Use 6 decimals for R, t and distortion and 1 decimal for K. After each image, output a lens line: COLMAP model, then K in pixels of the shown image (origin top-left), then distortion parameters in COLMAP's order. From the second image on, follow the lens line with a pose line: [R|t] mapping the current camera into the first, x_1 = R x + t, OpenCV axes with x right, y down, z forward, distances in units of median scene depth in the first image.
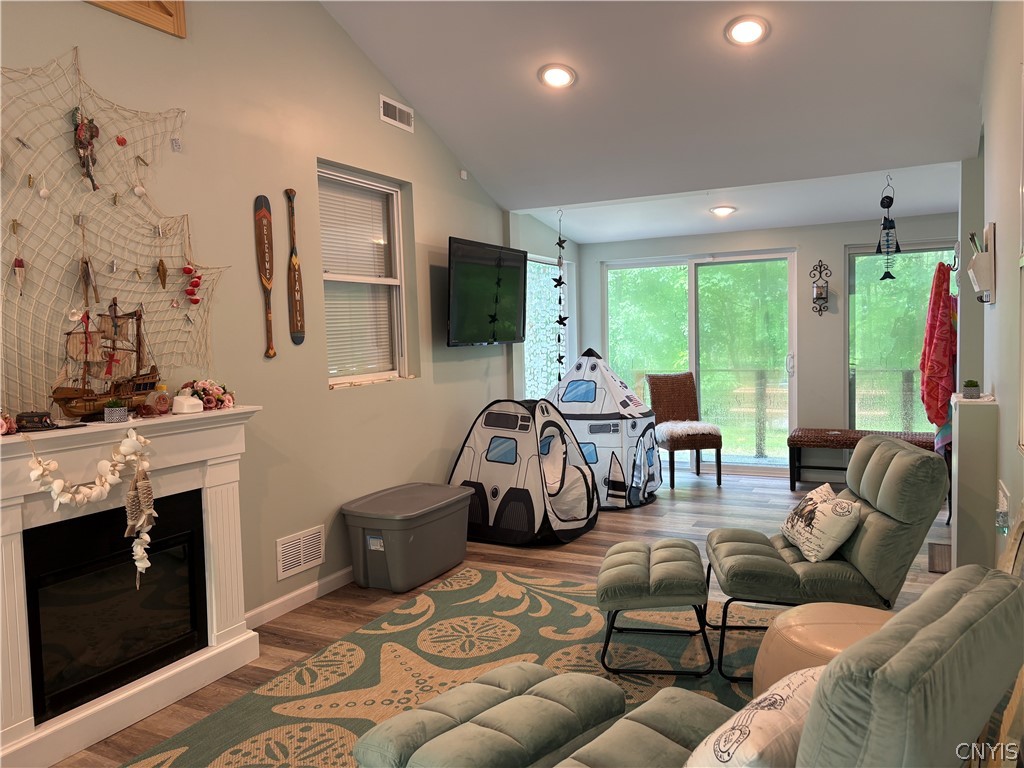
lens RADIAL K [[771.5, 0, 508.4], [0, 771.5, 381.2], [0, 0, 1]] dist [0.046775, -0.052085]
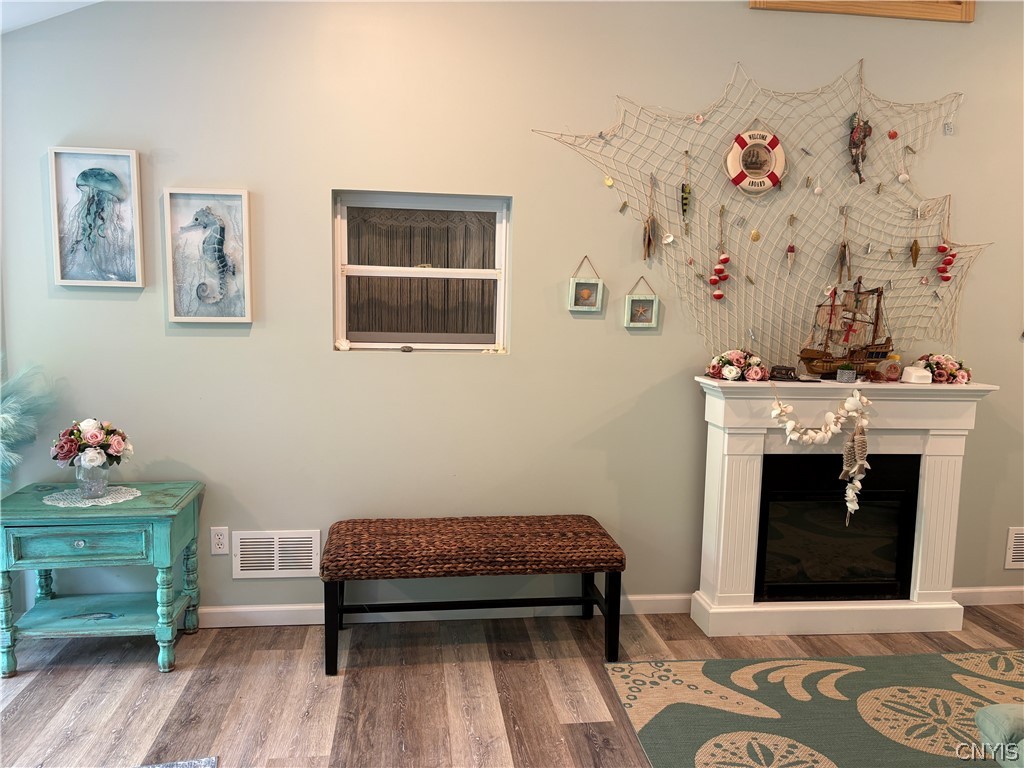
lens RADIAL K [[771.5, 0, 501.5], [0, 771.5, 386.0], [0, 0, 1]] dist [0.046775, -0.052085]
pose [[0.552578, 0.128901, -0.823433, 0.163271], [-0.088250, 0.991463, 0.095983, -0.008283], [0.828776, 0.019630, 0.559236, -0.086129]]
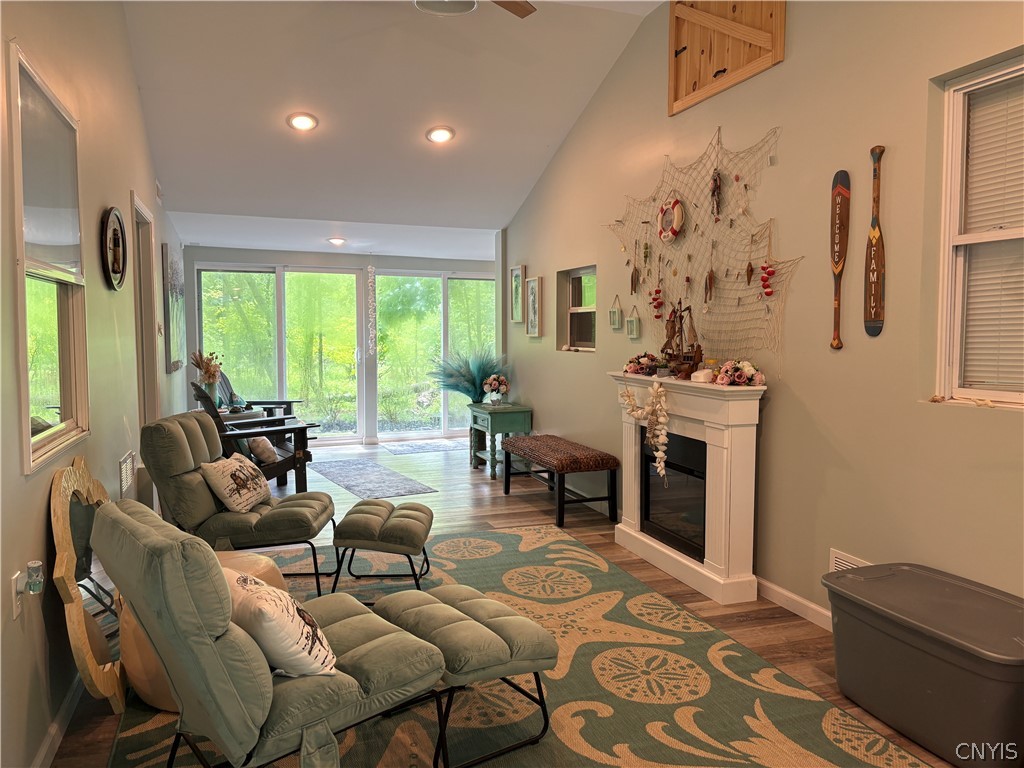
lens RADIAL K [[771.5, 0, 513.1], [0, 771.5, 381.7], [0, 0, 1]] dist [0.046775, -0.052085]
pose [[-0.691278, 0.073984, -0.718792, 0.767833], [-0.032528, 0.990550, 0.133239, -0.126529], [0.721857, 0.115486, -0.682339, 1.690447]]
